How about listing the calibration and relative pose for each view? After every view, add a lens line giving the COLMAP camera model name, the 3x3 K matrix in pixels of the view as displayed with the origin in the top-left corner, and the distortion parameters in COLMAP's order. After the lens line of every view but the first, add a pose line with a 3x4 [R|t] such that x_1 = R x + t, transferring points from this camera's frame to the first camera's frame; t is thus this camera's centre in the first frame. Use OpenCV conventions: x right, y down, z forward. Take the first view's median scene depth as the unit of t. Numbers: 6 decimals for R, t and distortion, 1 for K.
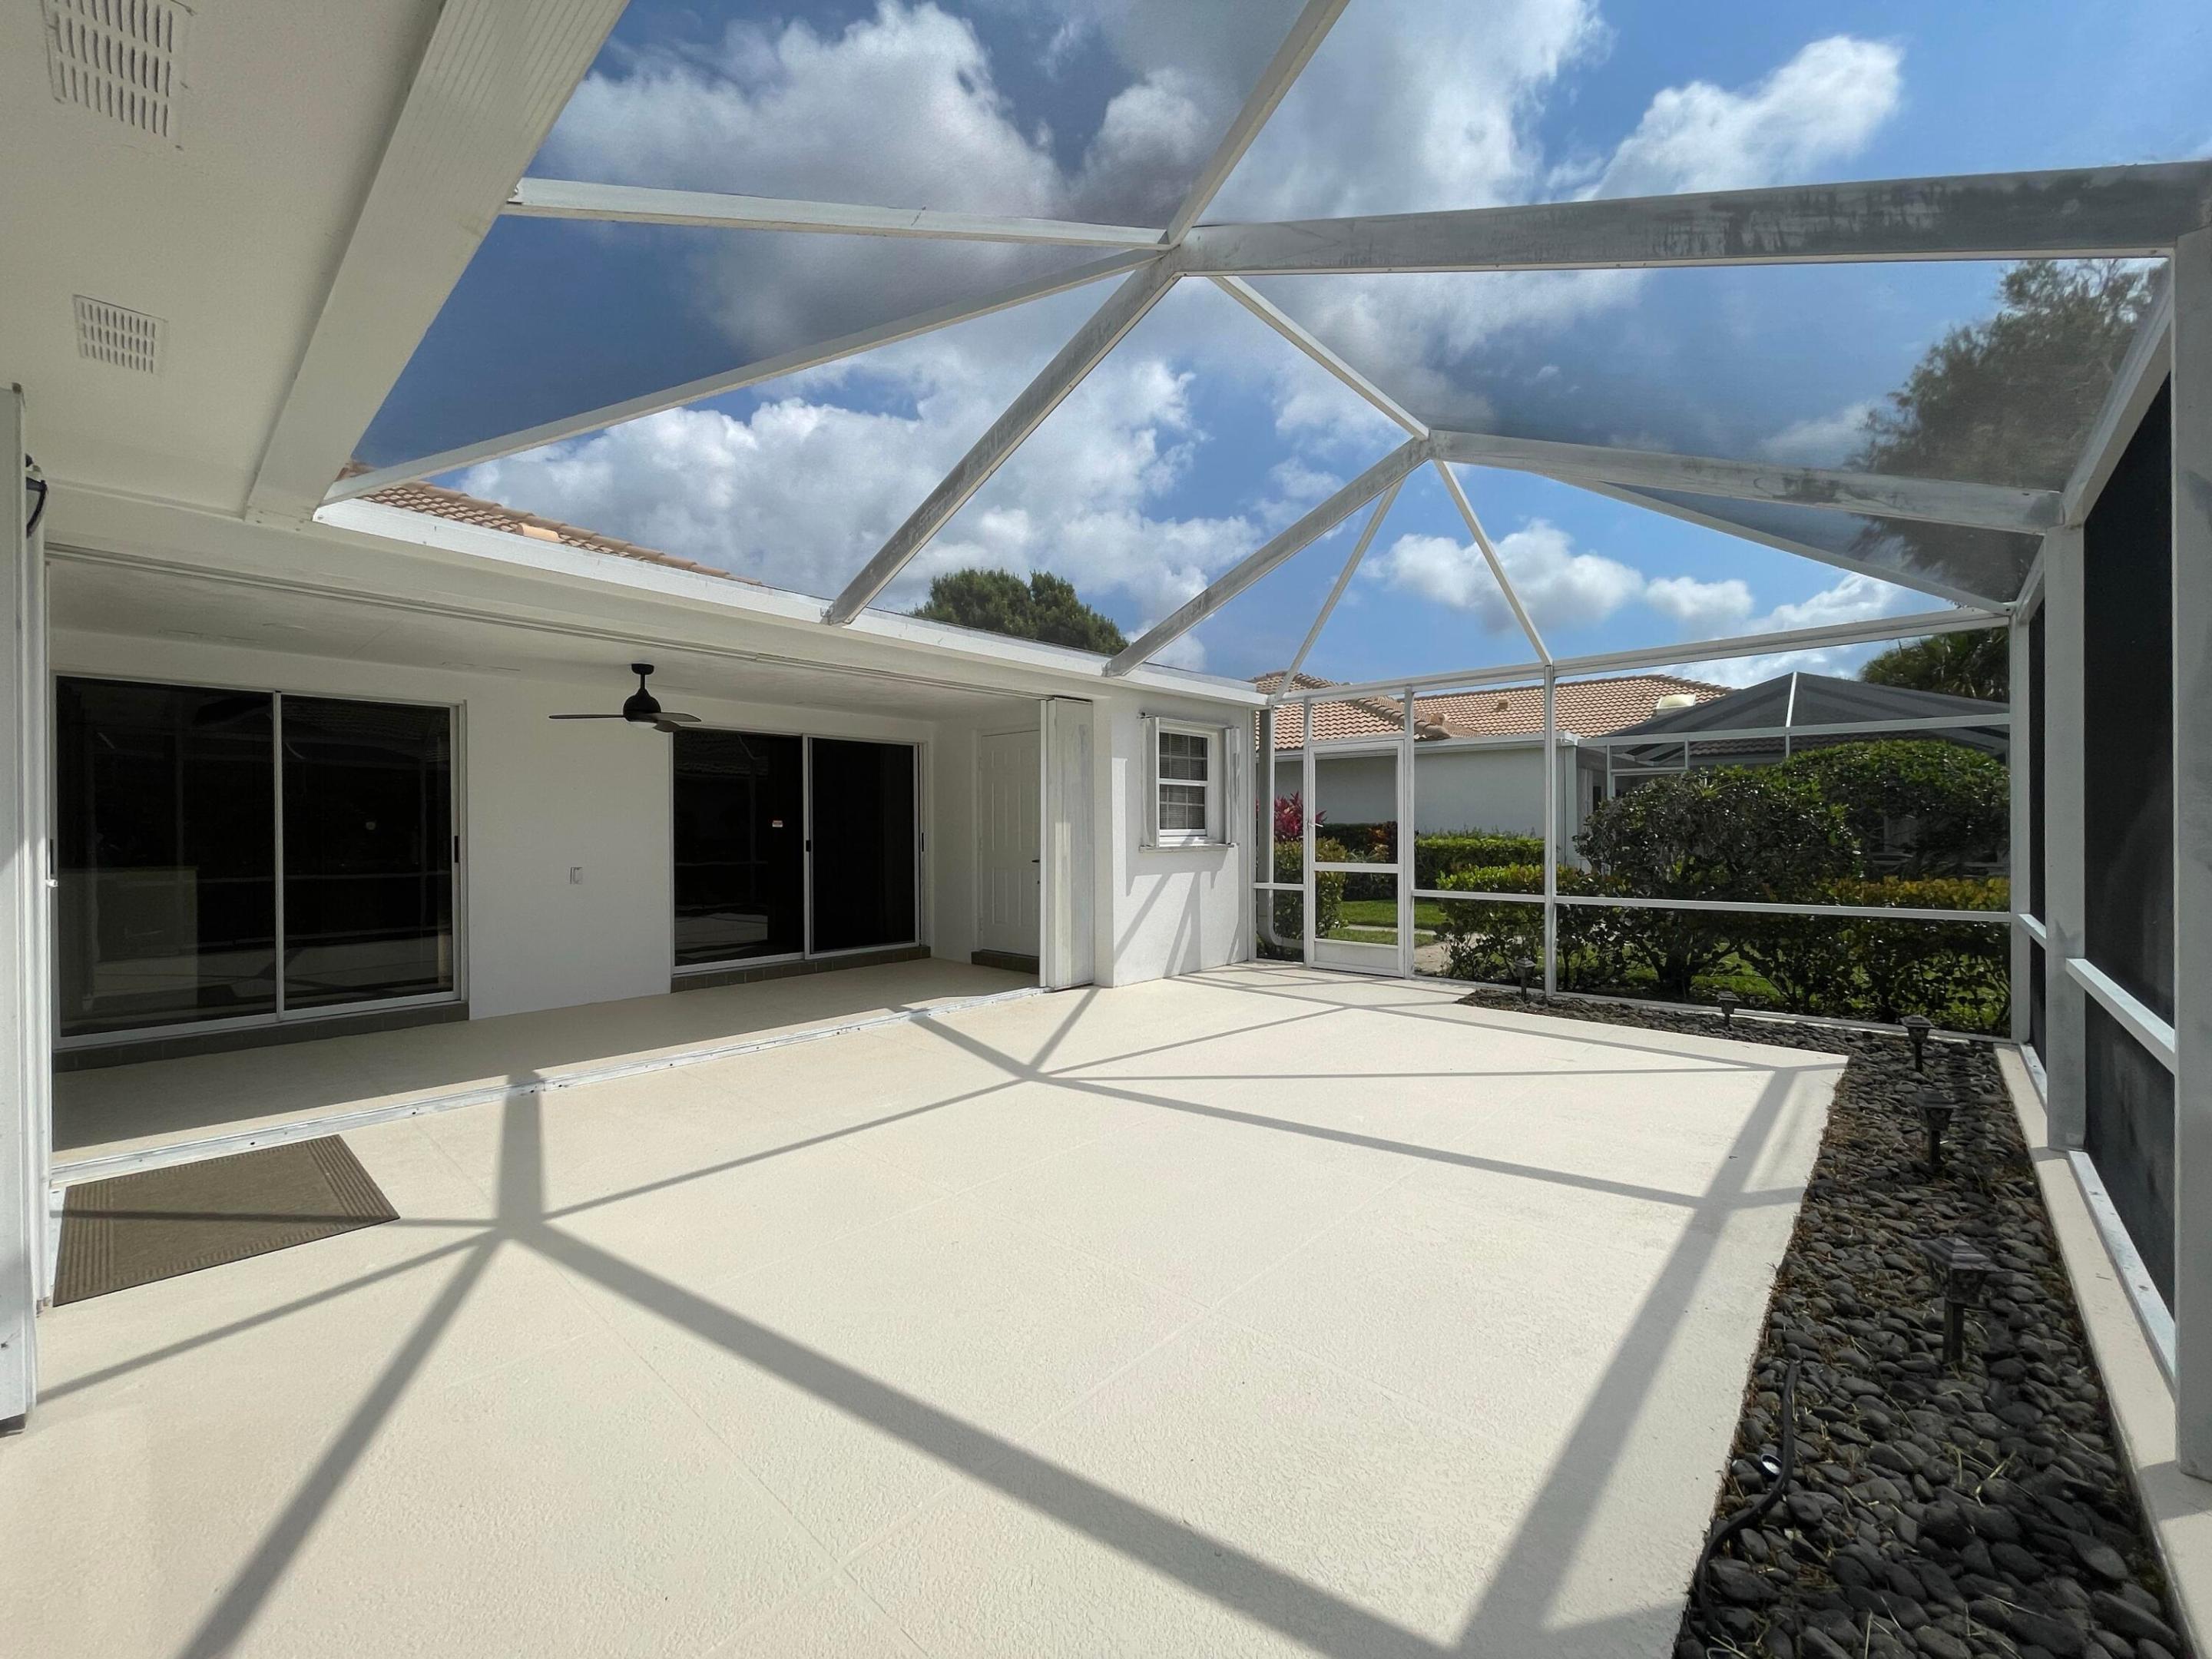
lens RADIAL K [[896.1, 0, 1106.0], [0, 896.1, 826.8], [0, 0, 1]] dist [-0.008771, 0.006453]
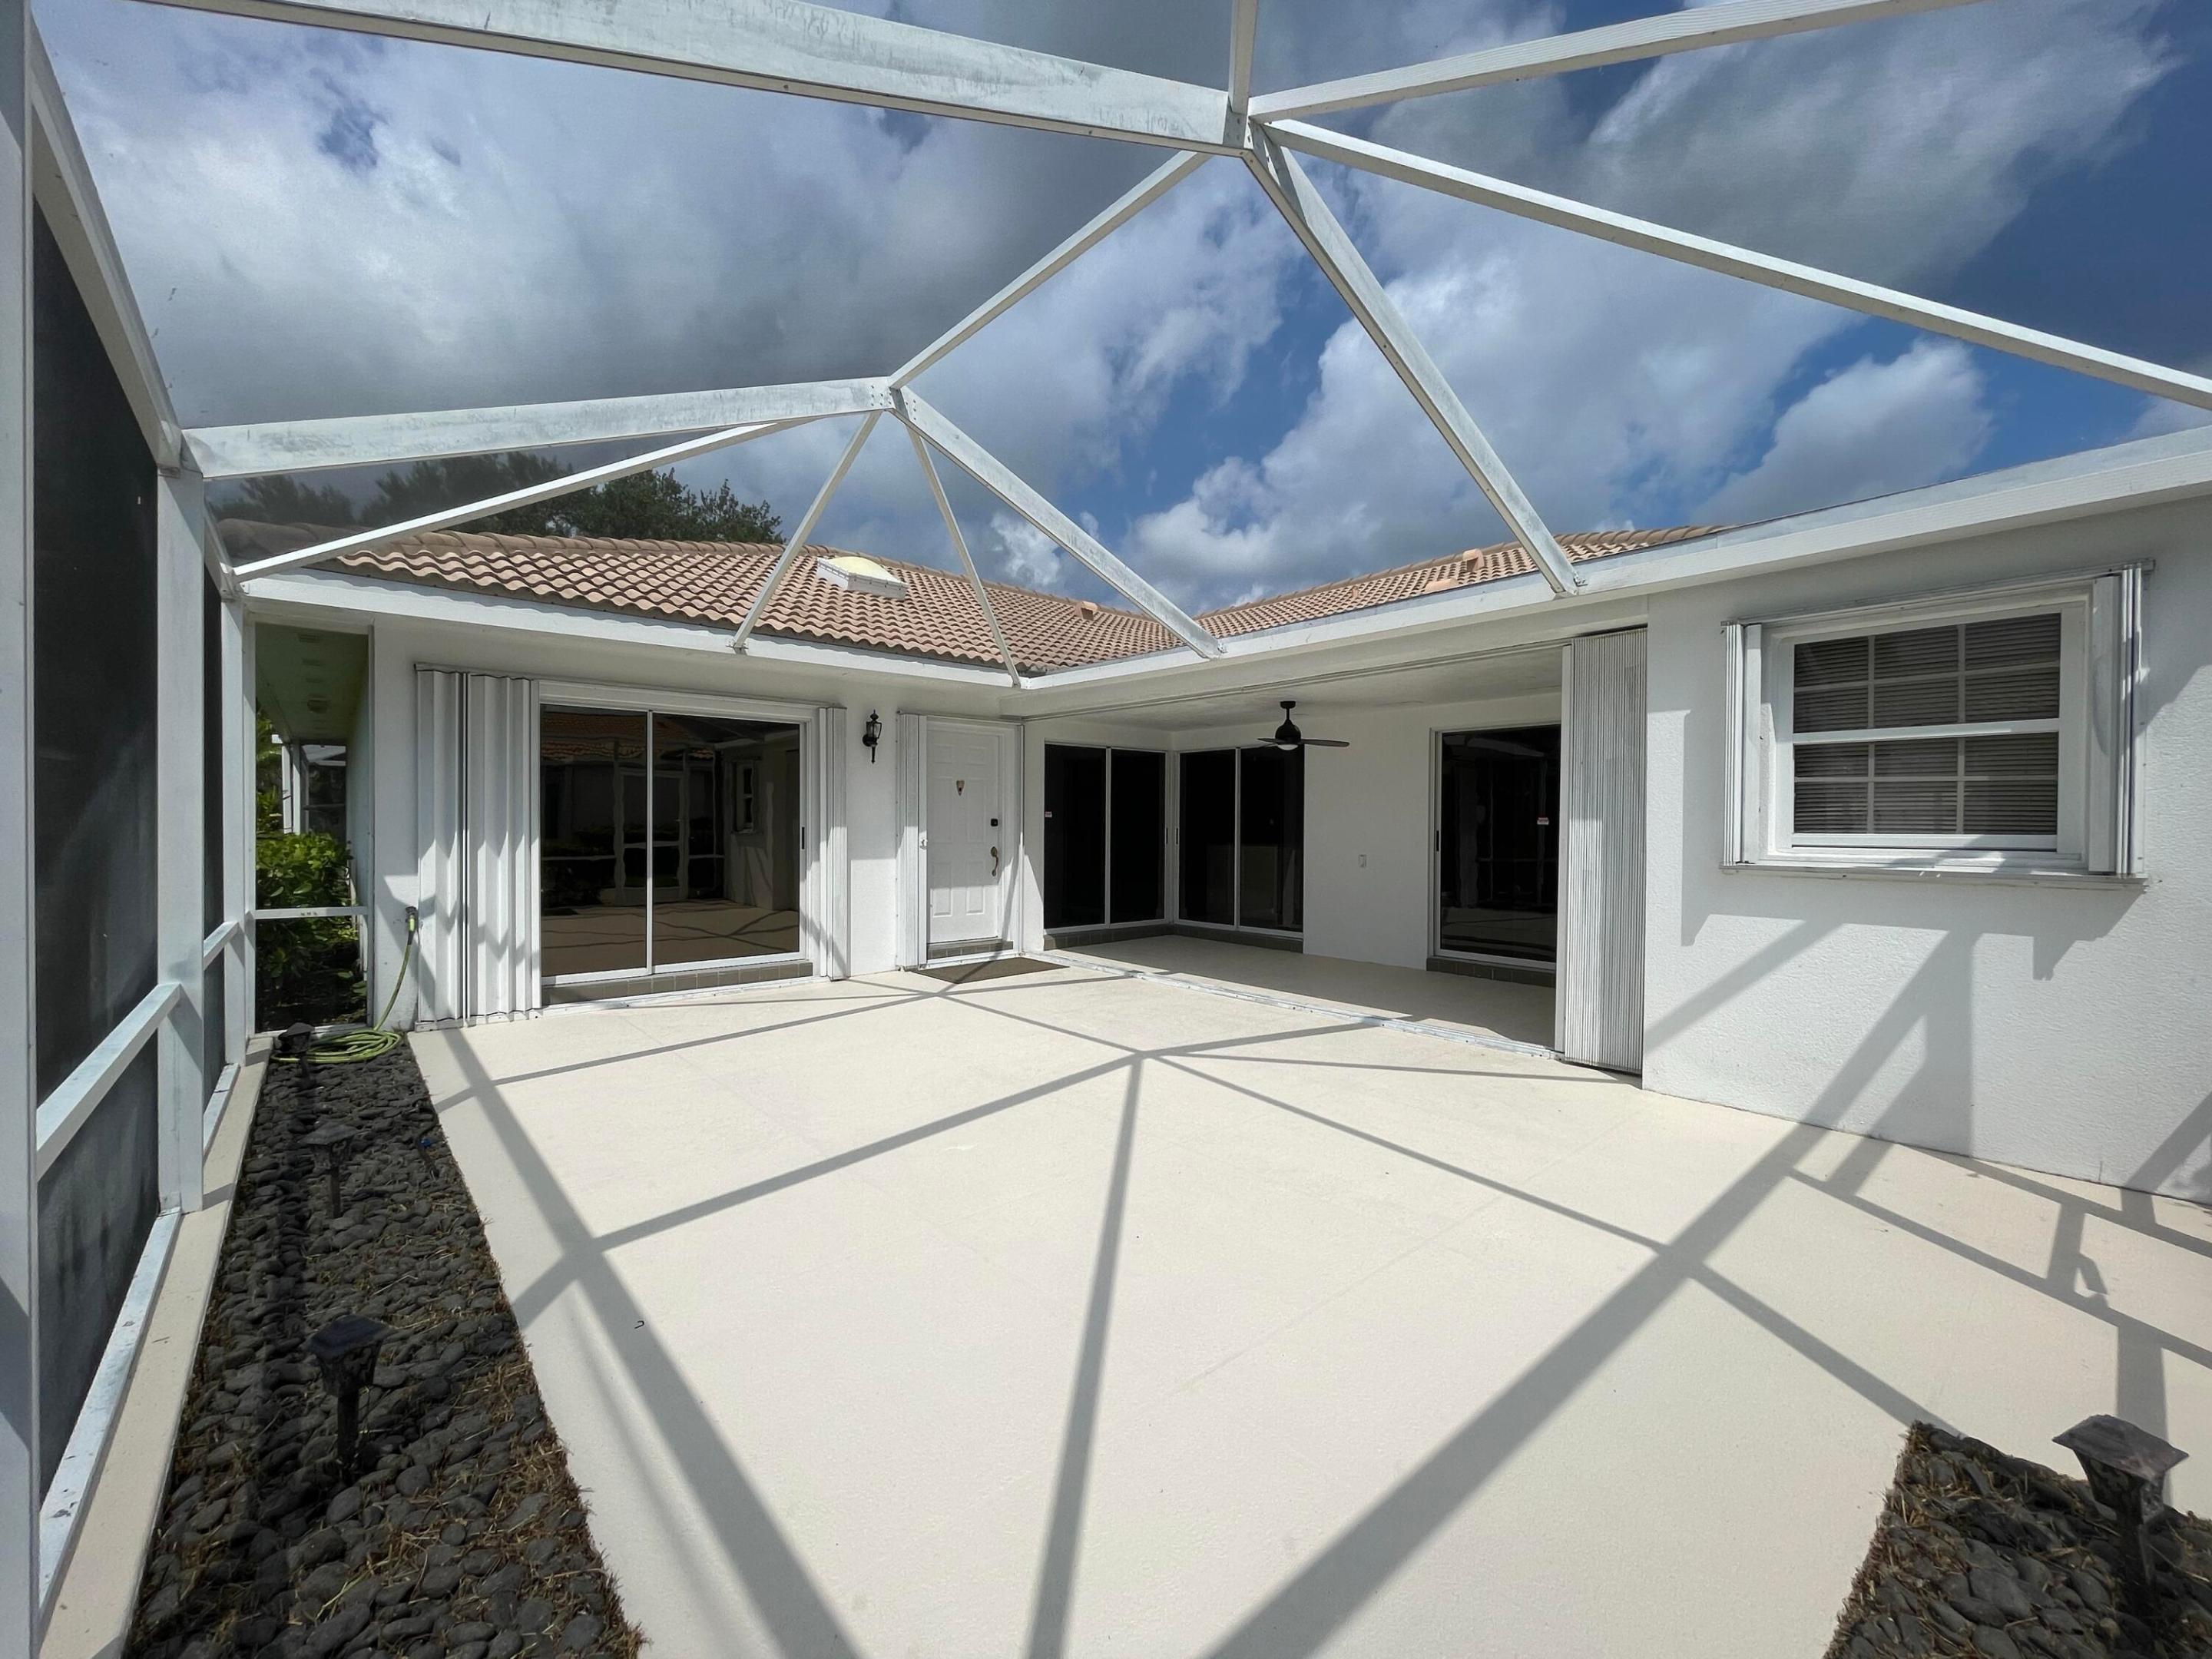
lens RADIAL K [[896.1, 0, 1114.5], [0, 896.1, 827.3], [0, 0, 1]] dist [-0.008771, 0.006453]
pose [[-0.116826, 0.009041, -0.993111, 0.669305], [-0.002242, 0.999954, 0.009367, -0.004781], [0.993150, 0.003321, -0.116800, 0.724854]]
